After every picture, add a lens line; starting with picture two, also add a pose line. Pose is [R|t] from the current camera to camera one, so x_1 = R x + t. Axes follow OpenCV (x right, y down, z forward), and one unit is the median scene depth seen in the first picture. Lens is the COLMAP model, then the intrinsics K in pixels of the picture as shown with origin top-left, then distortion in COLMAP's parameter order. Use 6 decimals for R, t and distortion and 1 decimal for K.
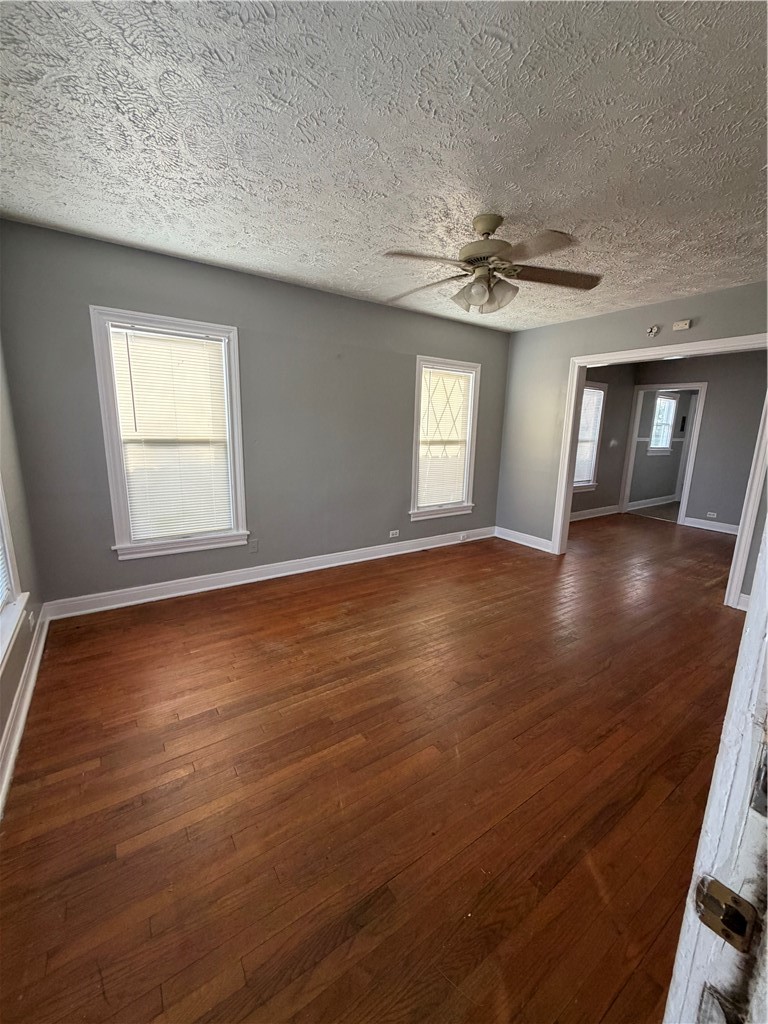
lens RADIAL K [[408.9, 0, 383.3], [0, 408.9, 510.3], [0, 0, 1]] dist [0.000111, 0.000373]
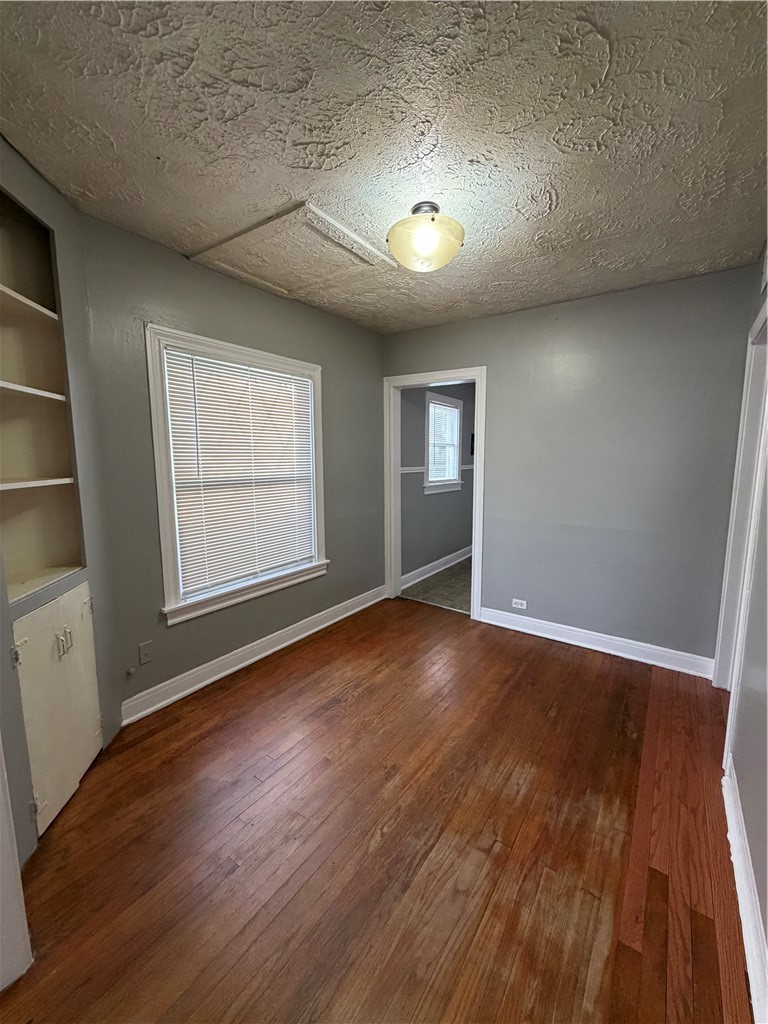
lens RADIAL K [[408.9, 0, 383.3], [0, 408.9, 510.3], [0, 0, 1]] dist [0.000111, 0.000373]
pose [[0.936612, -0.075021, 0.342241, 0.715377], [0.096871, 0.994178, -0.047180, -0.157819], [-0.336709, 0.077343, 0.938427, 0.853553]]
